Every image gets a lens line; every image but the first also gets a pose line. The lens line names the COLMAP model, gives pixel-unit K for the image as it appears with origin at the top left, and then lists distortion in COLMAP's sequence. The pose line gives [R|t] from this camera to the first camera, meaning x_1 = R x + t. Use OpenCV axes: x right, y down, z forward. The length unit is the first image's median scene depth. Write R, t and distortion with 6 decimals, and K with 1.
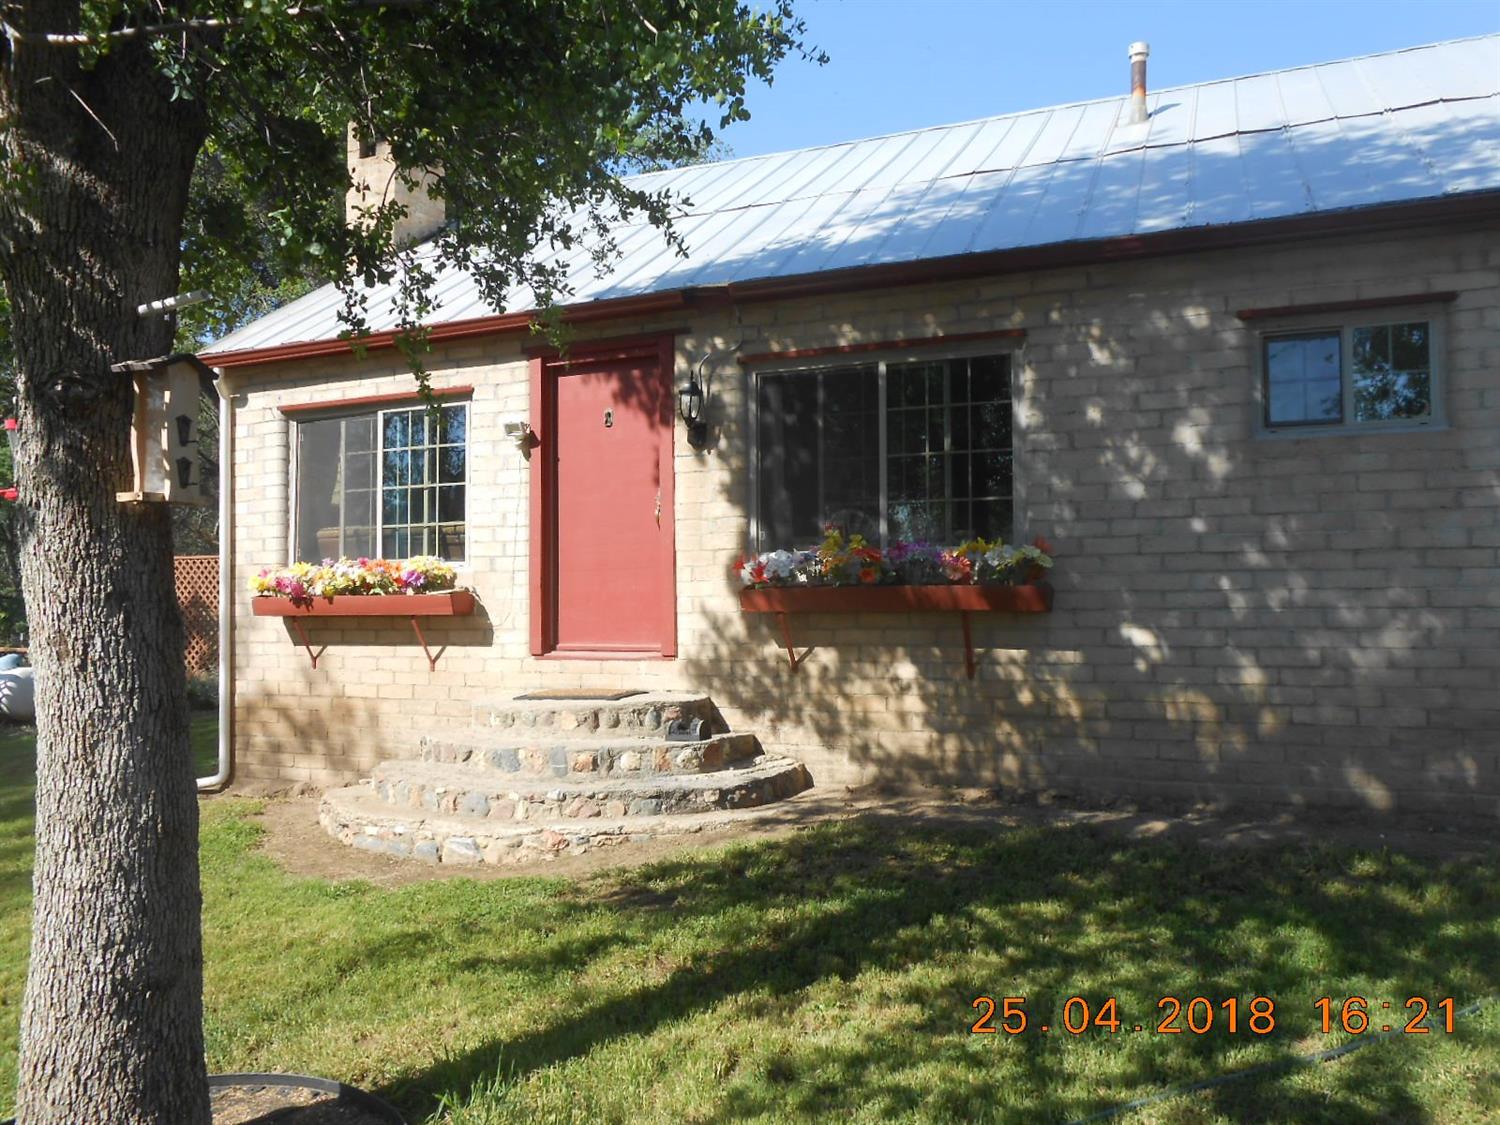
lens RADIAL K [[1163.8, 0, 750.0], [0, 1163.8, 562.5], [0, 0, 1]] dist [0.007640, 0.000150]
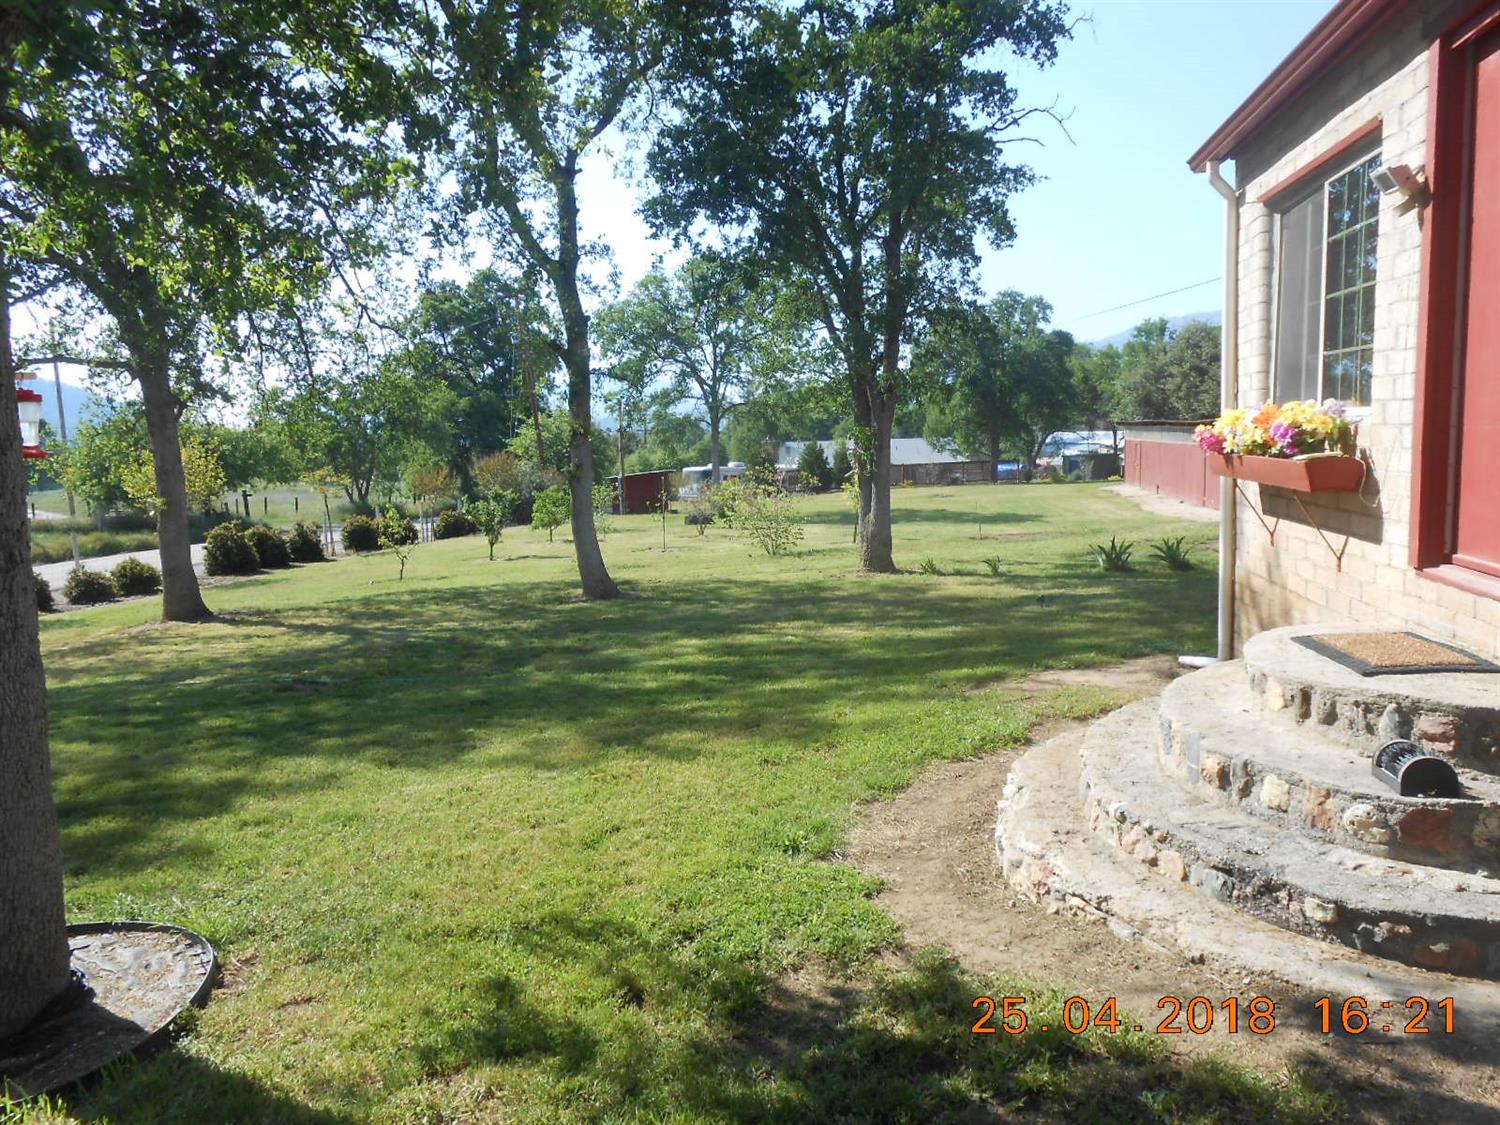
lens RADIAL K [[1163.8, 0, 750.0], [0, 1163.8, 562.5], [0, 0, 1]] dist [0.007640, 0.000150]
pose [[0.304130, 0.115519, -0.945601, 0.316079], [0.046155, 0.989668, 0.135747, -0.022525], [0.951512, -0.084928, 0.295656, 0.579583]]
